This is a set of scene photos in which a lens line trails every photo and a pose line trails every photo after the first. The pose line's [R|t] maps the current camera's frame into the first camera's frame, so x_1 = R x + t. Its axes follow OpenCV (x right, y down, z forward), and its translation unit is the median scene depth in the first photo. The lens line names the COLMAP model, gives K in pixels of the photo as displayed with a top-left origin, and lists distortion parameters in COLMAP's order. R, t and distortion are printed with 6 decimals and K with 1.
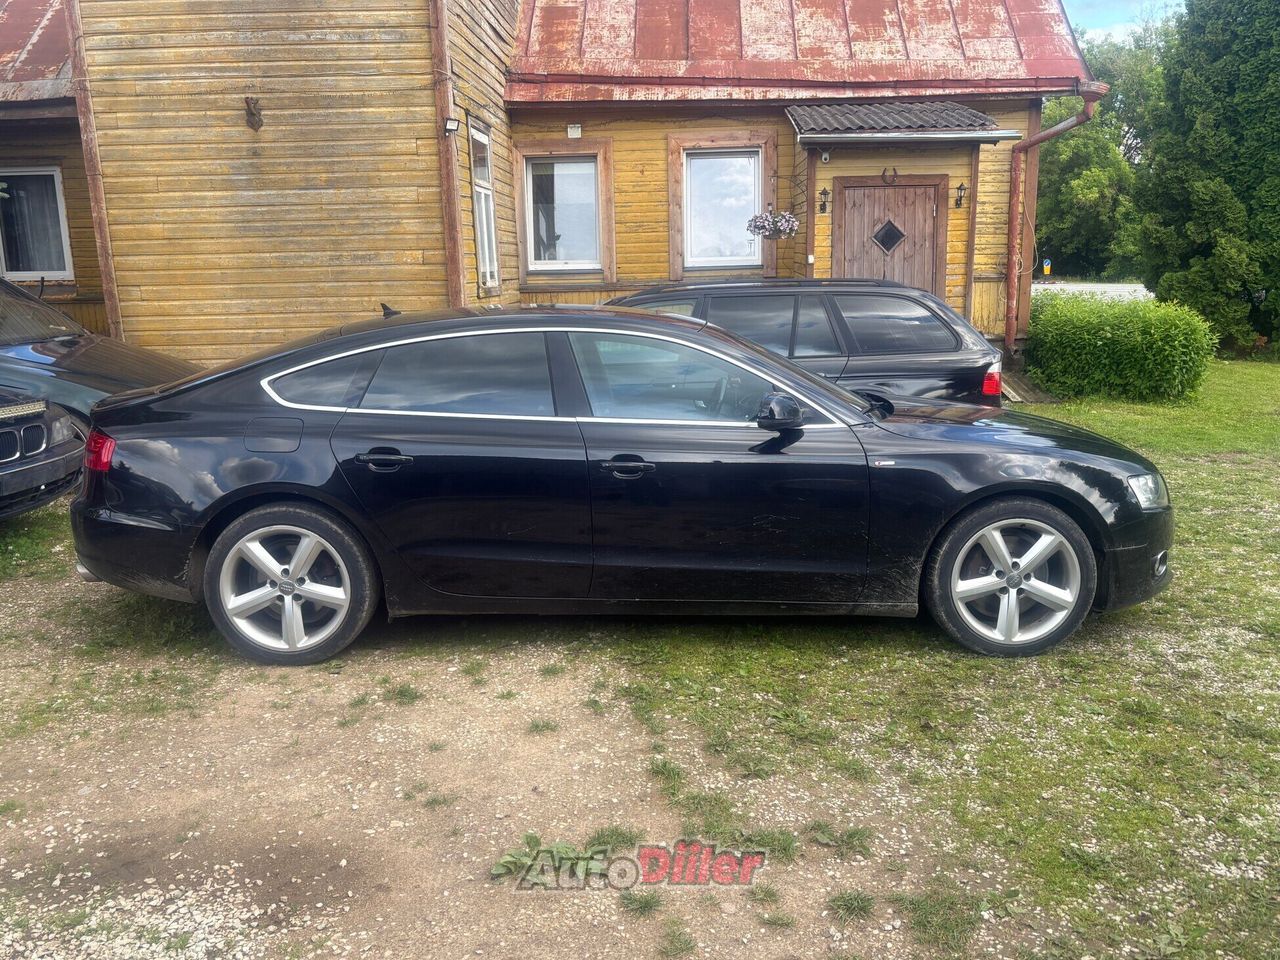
lens RADIAL K [[1079.6, 0, 640.0], [0, 1079.6, 480.0], [0, 0, 1]] dist [0.015392, -0.003549]
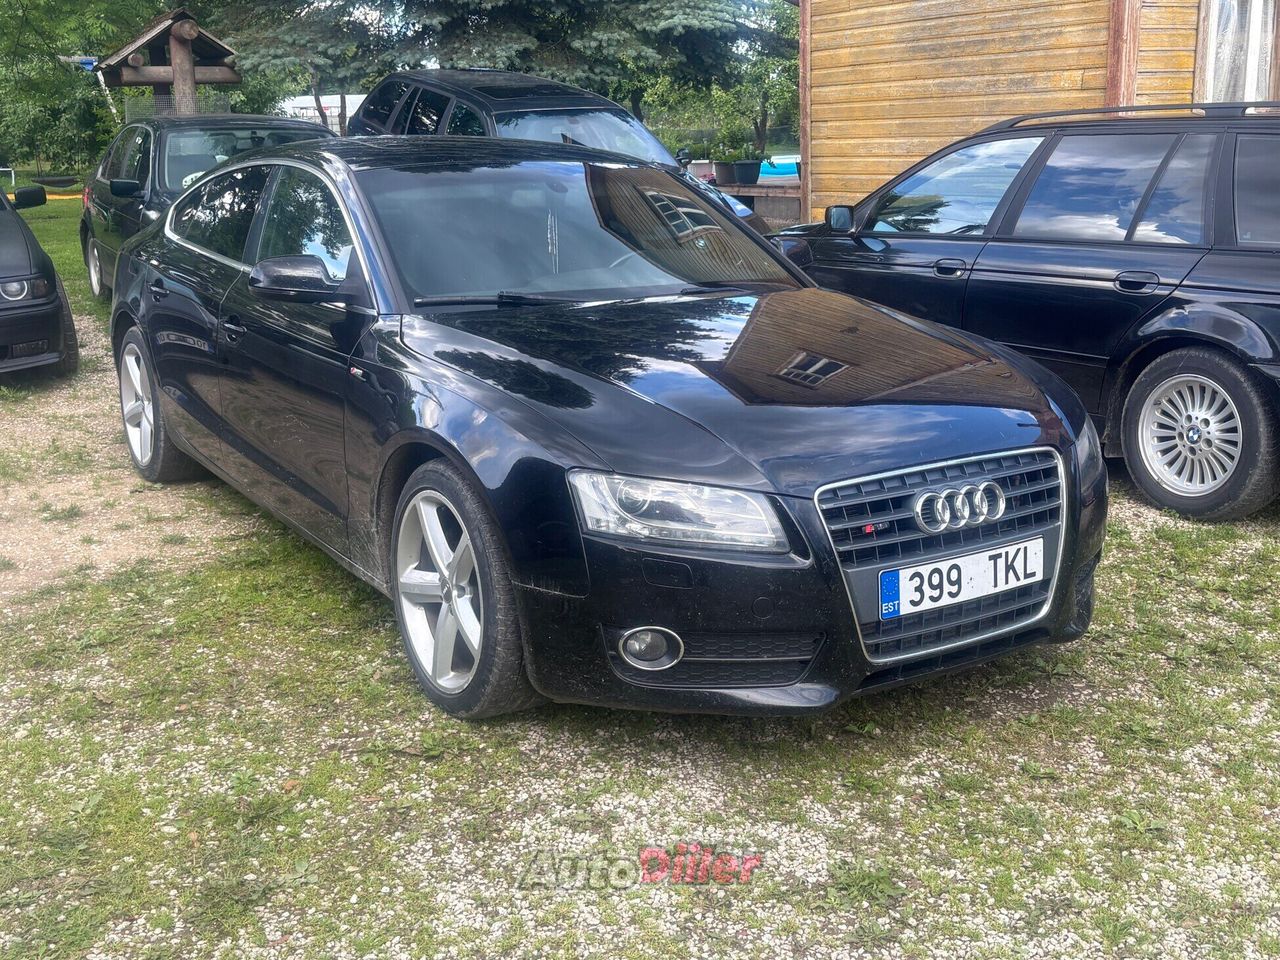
lens RADIAL K [[1371.9, 0, 640.0], [0, 1371.9, 480.0], [0, 0, 1]] dist [0.001368, -0.026380]
pose [[0.552634, 0.212238, -0.805947, 0.412378], [-0.152508, 0.976455, 0.152566, -0.042648], [0.819351, 0.038601, 0.571991, 0.255780]]
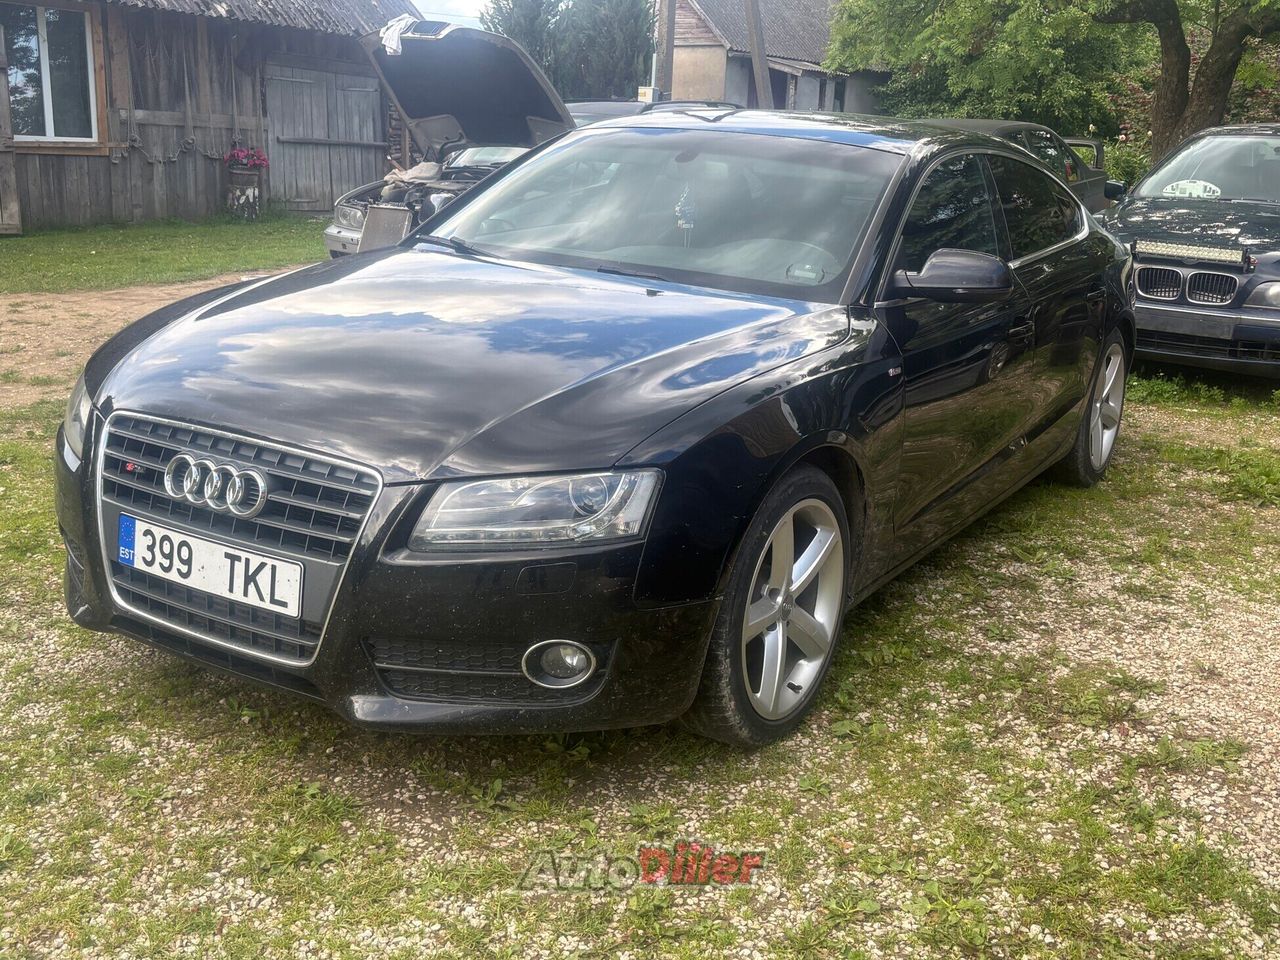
lens RADIAL K [[1371.9, 0, 640.0], [0, 1371.9, 480.0], [0, 0, 1]] dist [0.001368, -0.026380]
pose [[-0.534722, 0.204567, -0.819893, 0.383548], [-0.182155, 0.919542, 0.348228, -0.106896], [0.825162, 0.335553, -0.454436, 0.657093]]
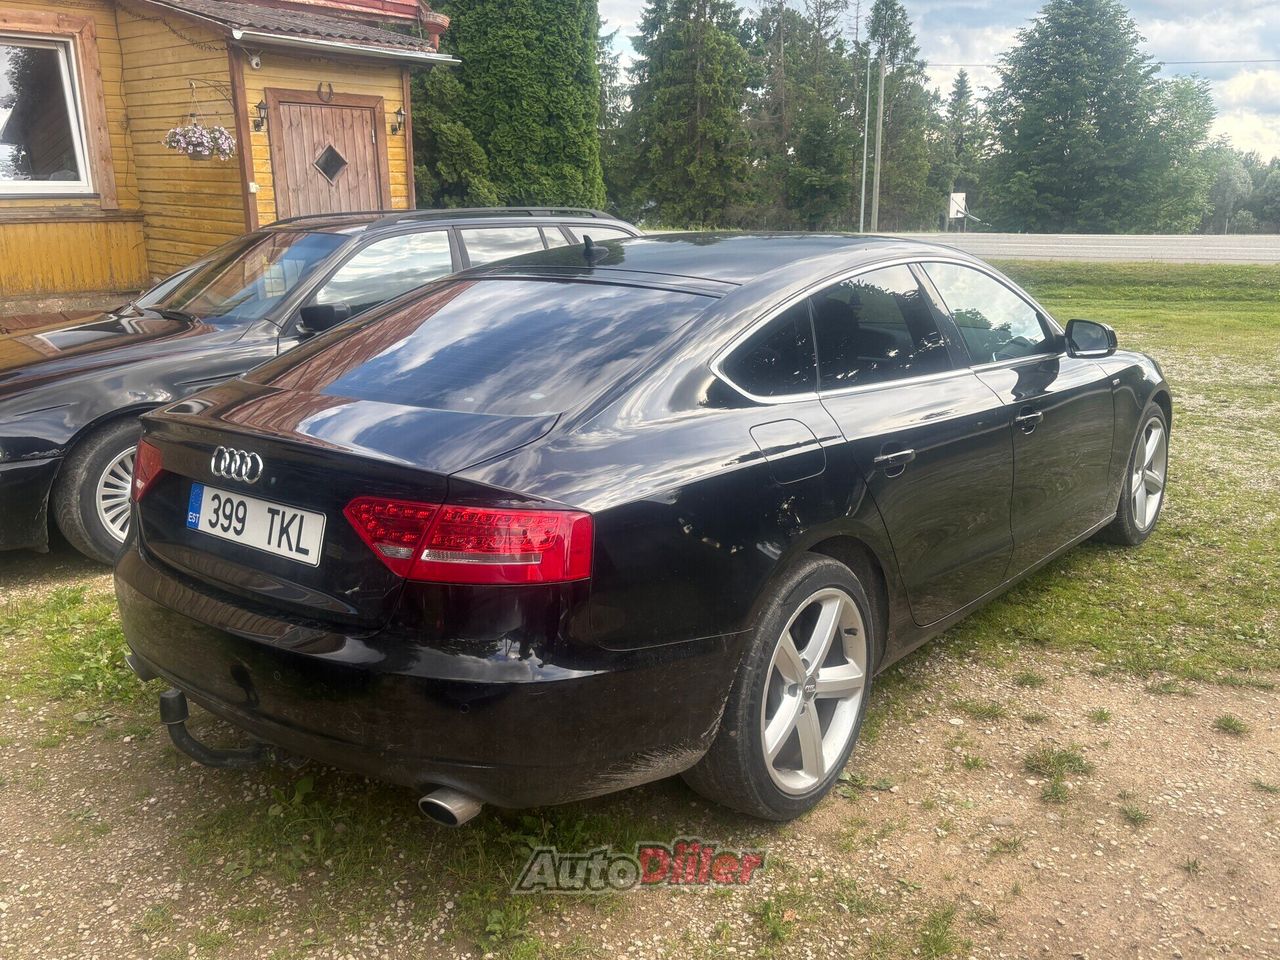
lens RADIAL K [[1079.6, 0, 640.0], [0, 1079.6, 480.0], [0, 0, 1]] dist [0.015392, -0.003549]
pose [[0.642843, -0.179673, 0.744628, -0.333634], [0.140963, 0.983248, 0.115556, -0.042456], [-0.752916, 0.030681, 0.657401, 0.263803]]
